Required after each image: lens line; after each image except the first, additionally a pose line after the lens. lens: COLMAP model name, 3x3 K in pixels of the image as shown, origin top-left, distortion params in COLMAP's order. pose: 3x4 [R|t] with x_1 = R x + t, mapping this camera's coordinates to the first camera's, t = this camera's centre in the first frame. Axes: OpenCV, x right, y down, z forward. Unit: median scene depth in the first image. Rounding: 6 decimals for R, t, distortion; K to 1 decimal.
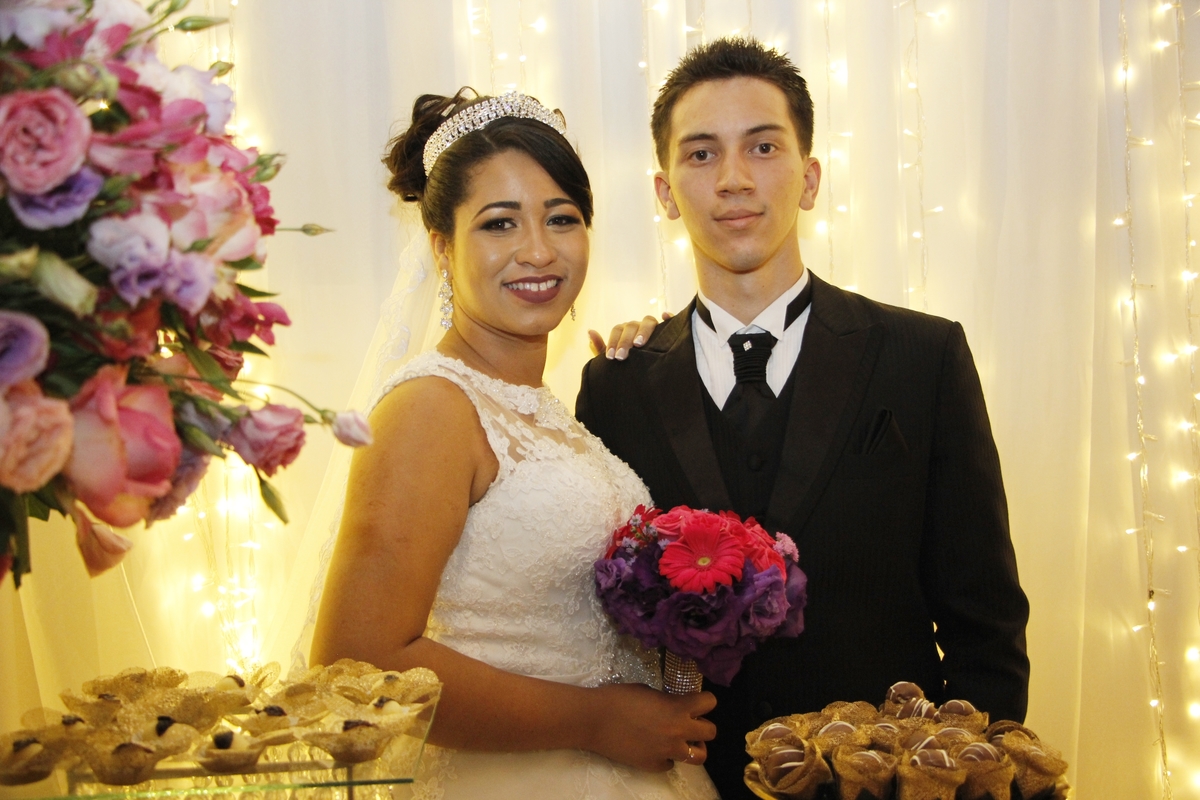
lens RADIAL K [[1328.3, 0, 600.0], [0, 1328.3, 400.0], [0, 0, 1]] dist [0.001498, 0.002276]
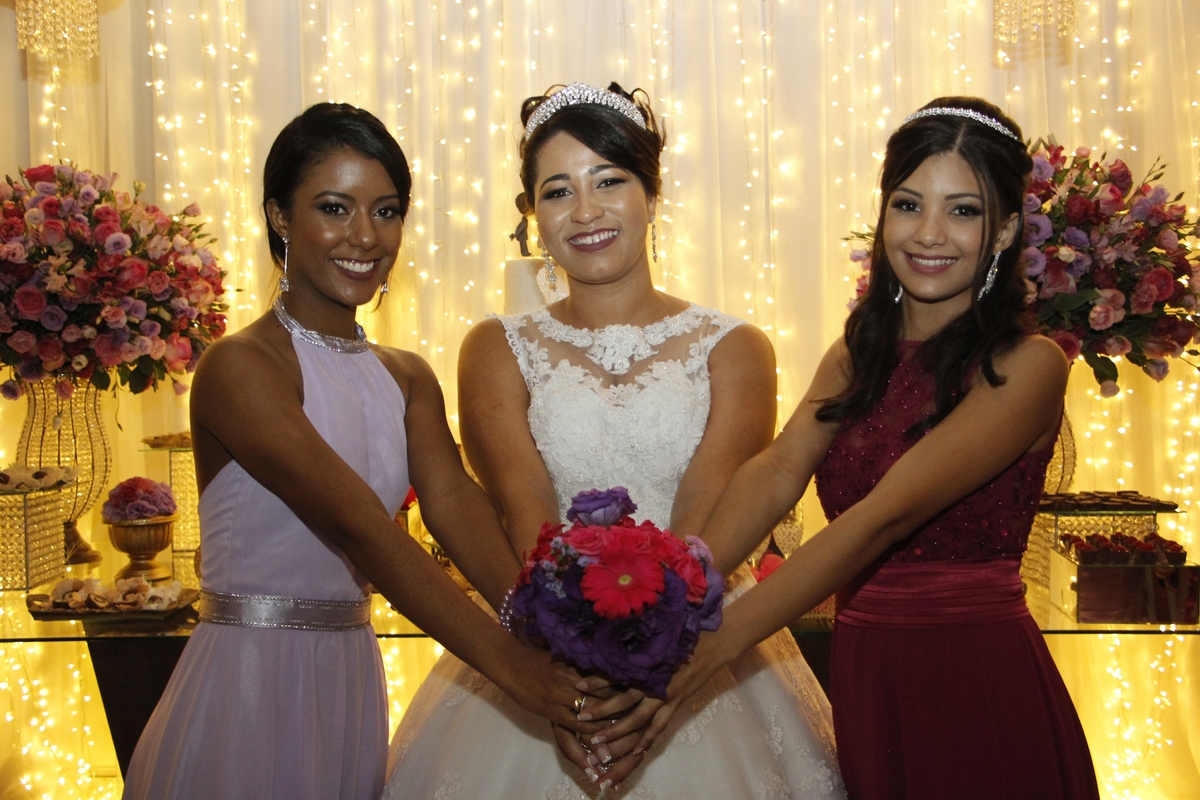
lens RADIAL K [[1448.7, 0, 600.0], [0, 1448.7, 400.0], [0, 0, 1]] dist [-0.085420, 0.377948]
pose [[0.996009, 0.014337, -0.088089, 1.409109], [-0.010707, 0.999079, 0.041551, -0.015102], [0.088603, -0.040442, 0.995246, -3.512153]]
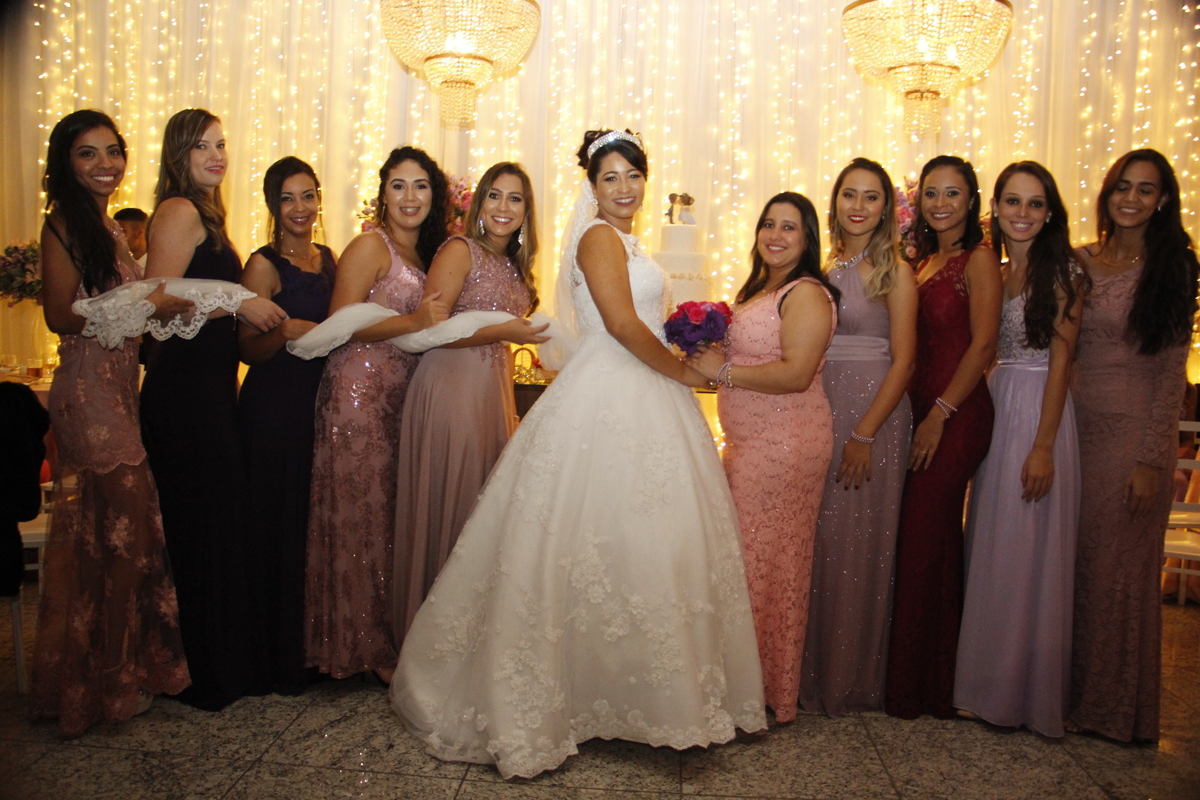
lens RADIAL K [[990.4, 0, 600.0], [0, 990.4, 400.0], [0, 0, 1]] dist [-0.203171, 0.190219]
pose [[0.987694, 0.071668, -0.139015, 1.273821], [-0.058700, 0.993722, 0.095244, 0.270928], [0.144968, -0.085912, 0.985699, -5.373988]]
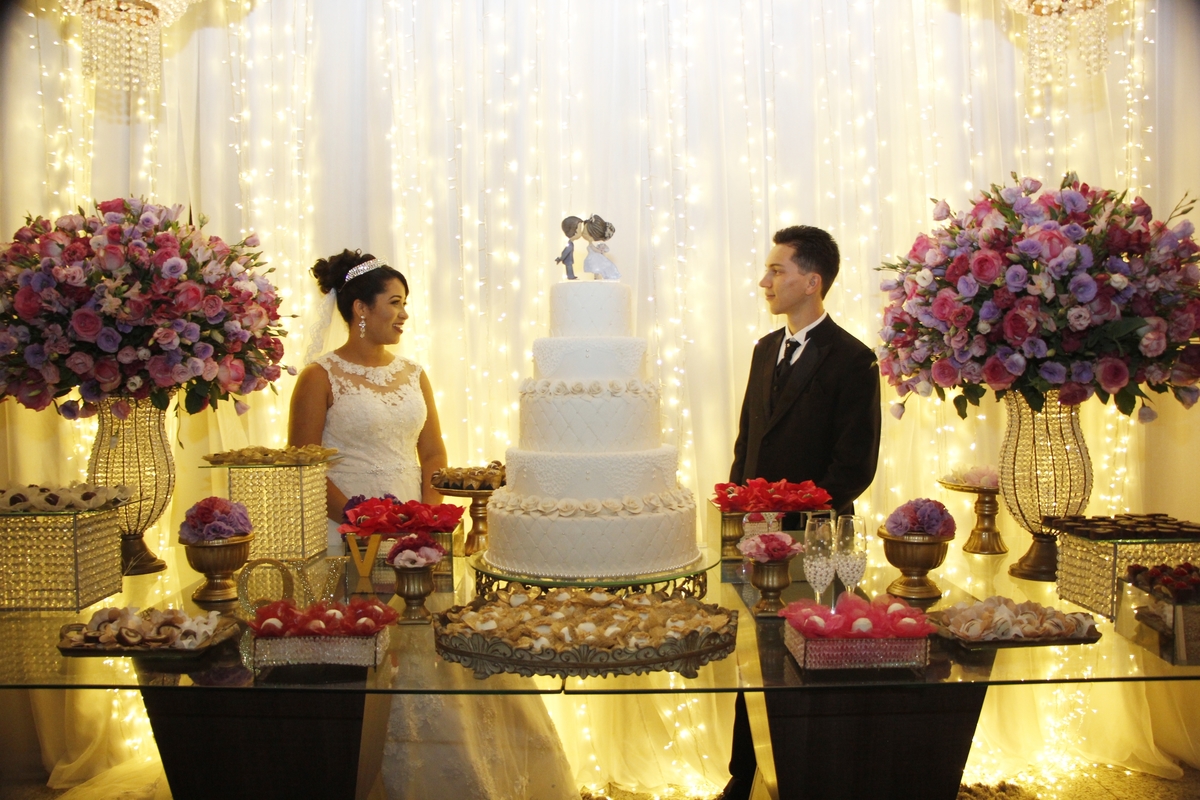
lens RADIAL K [[990.4, 0, 600.0], [0, 990.4, 400.0], [0, 0, 1]] dist [-0.203171, 0.190219]
pose [[0.997721, 0.018789, -0.064800, 1.071382], [-0.016963, 0.999446, 0.028620, 0.012833], [0.065302, -0.027456, 0.997488, -2.111665]]
